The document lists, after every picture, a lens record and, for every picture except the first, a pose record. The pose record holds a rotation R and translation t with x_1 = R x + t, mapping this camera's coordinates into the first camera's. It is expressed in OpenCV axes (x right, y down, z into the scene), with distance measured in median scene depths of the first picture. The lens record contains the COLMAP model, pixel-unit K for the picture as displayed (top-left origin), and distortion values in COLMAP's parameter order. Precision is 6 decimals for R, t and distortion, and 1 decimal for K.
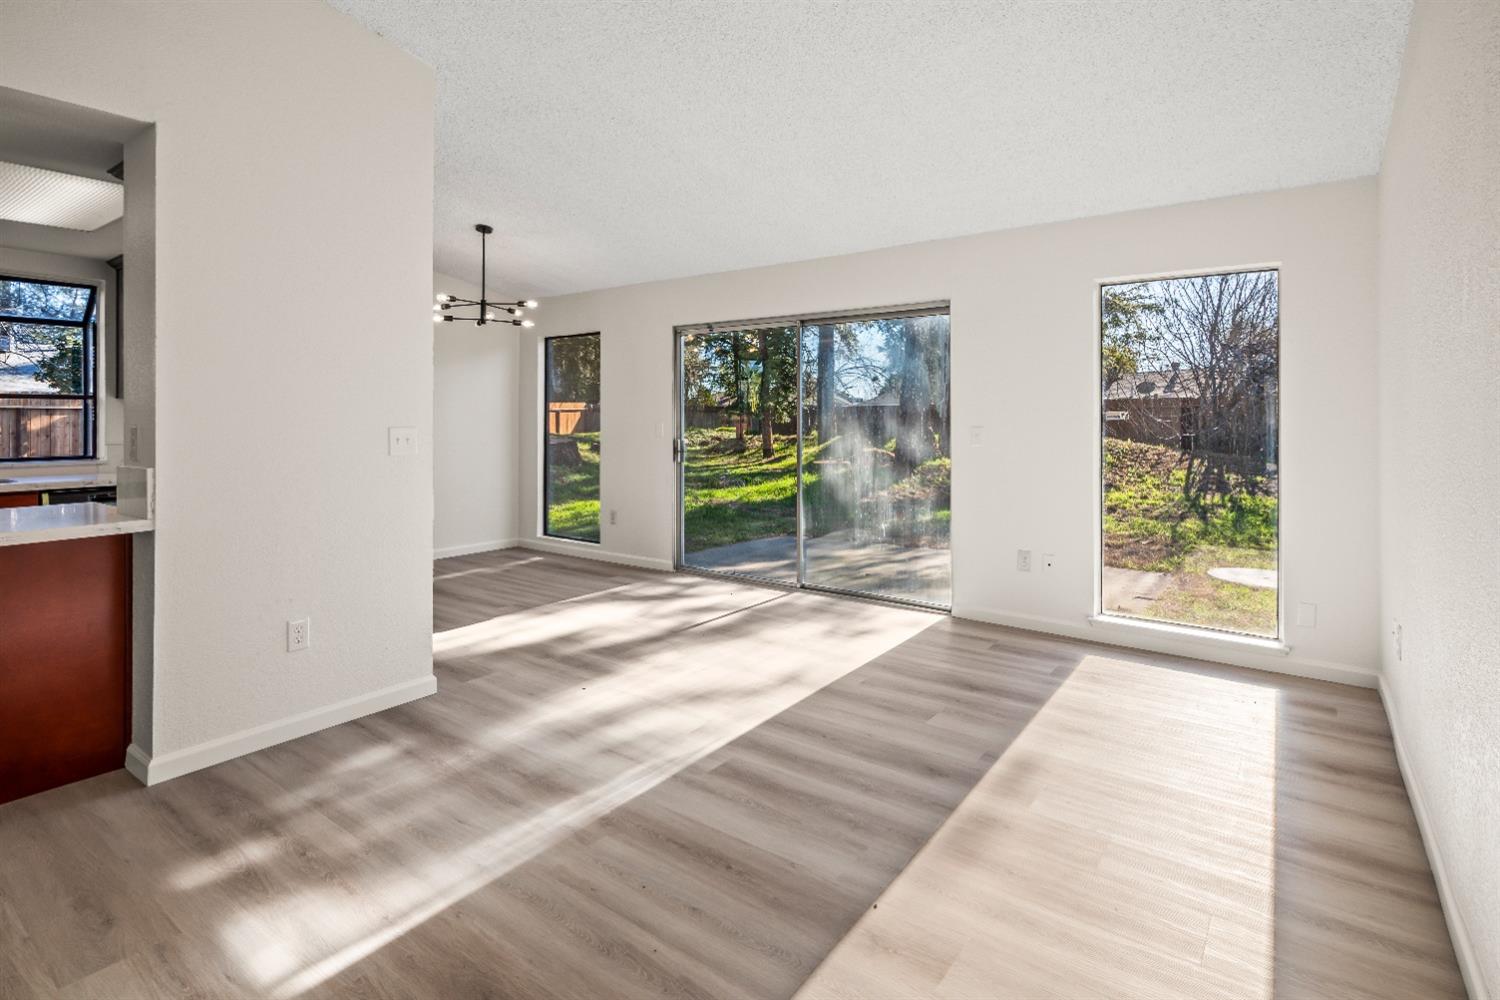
lens RADIAL K [[752.8, 0, 749.3], [0, 752.8, 419.9], [0, 0, 1]] dist [-0.002896, 0.000098]
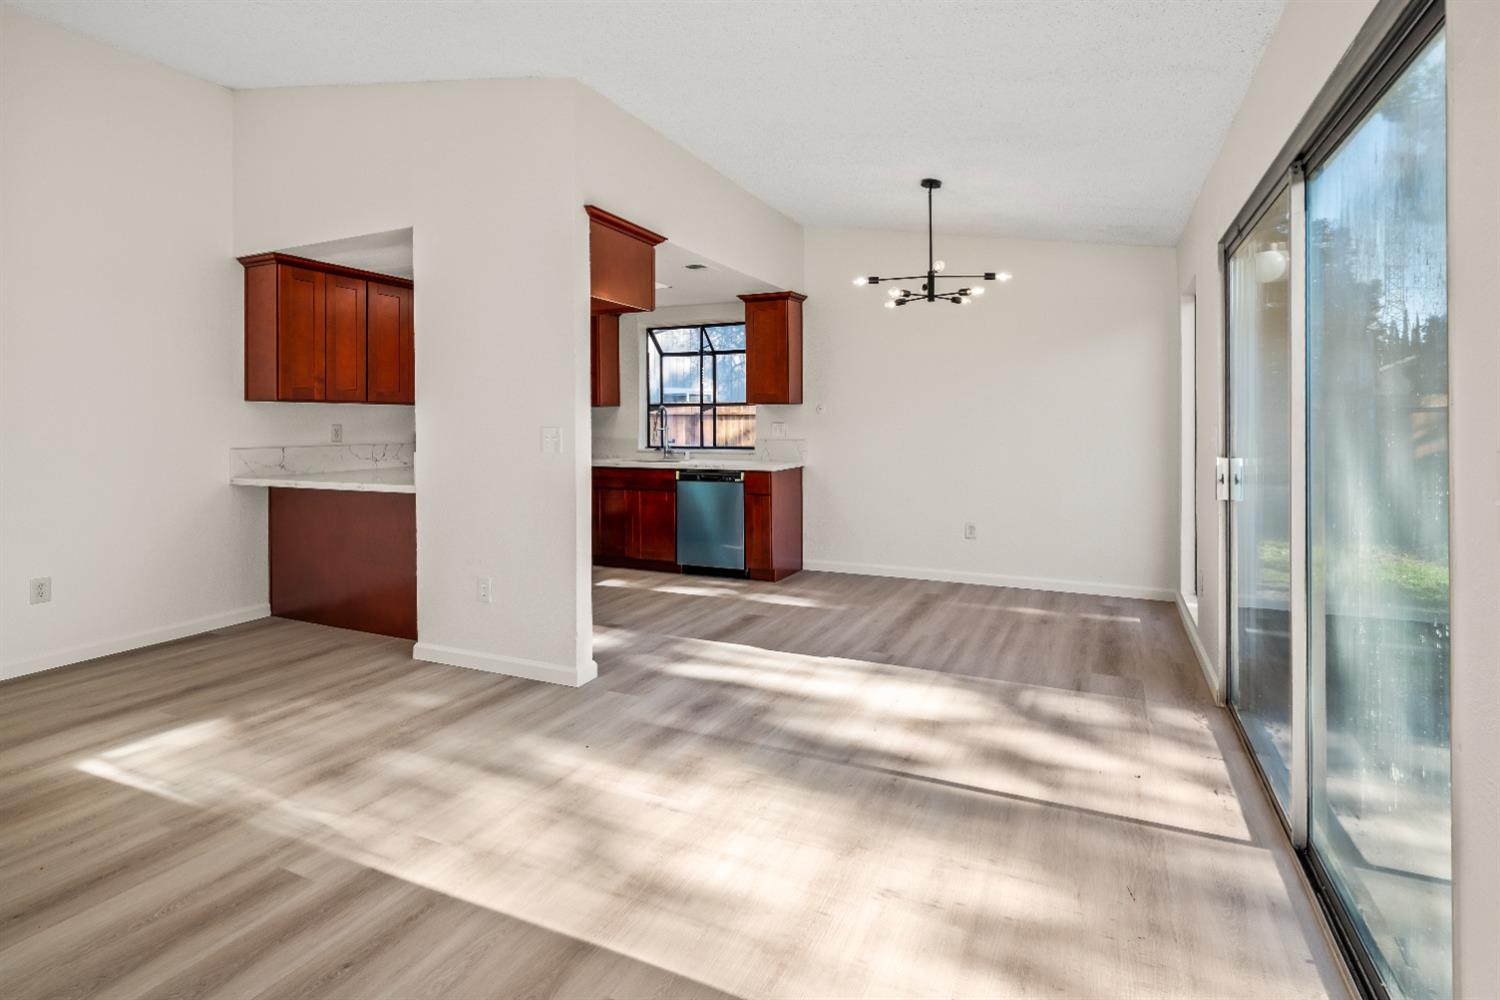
lens RADIAL K [[752.8, 0, 749.3], [0, 752.8, 419.9], [0, 0, 1]] dist [-0.002896, 0.000098]
pose [[0.196245, -0.001861, -0.980553, 0.877923], [-0.000133, 0.999998, -0.001925, 0.000268], [0.980555, 0.000508, 0.196244, 1.418106]]
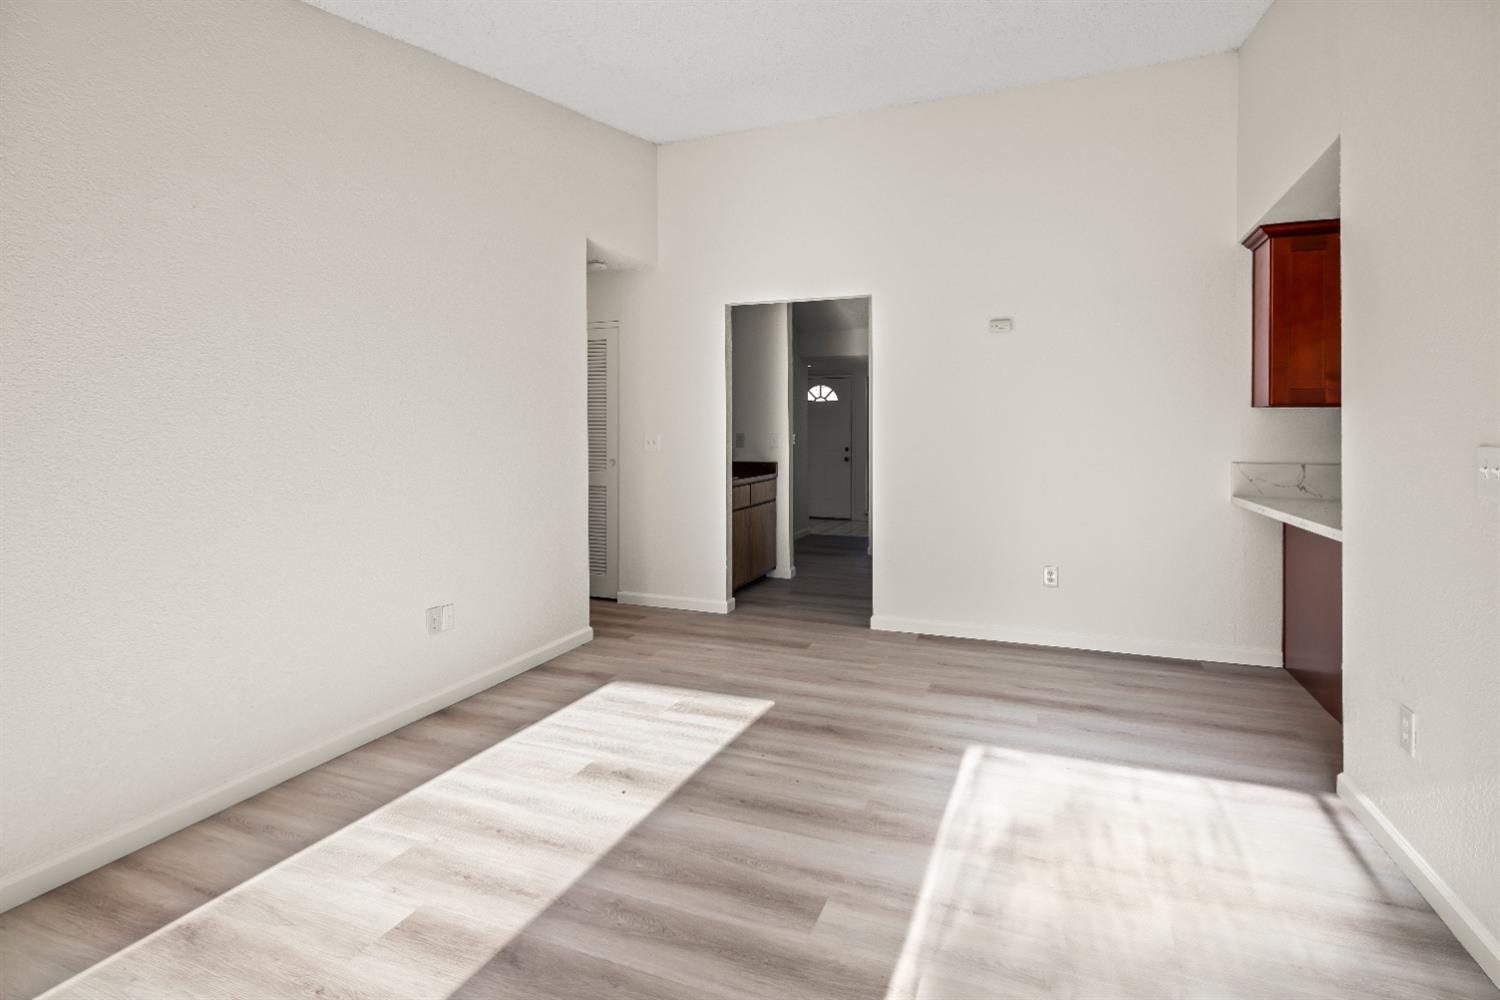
lens RADIAL K [[744.6, 0, 751.3], [0, 744.6, 434.4], [0, 0, 1]] dist [-0.000835, -0.000102]
pose [[-0.965874, 0.000018, -0.259012, 0.226923], [-0.002061, 0.999968, 0.007753, -0.002590], [0.259004, 0.008022, -0.965843, 1.817919]]
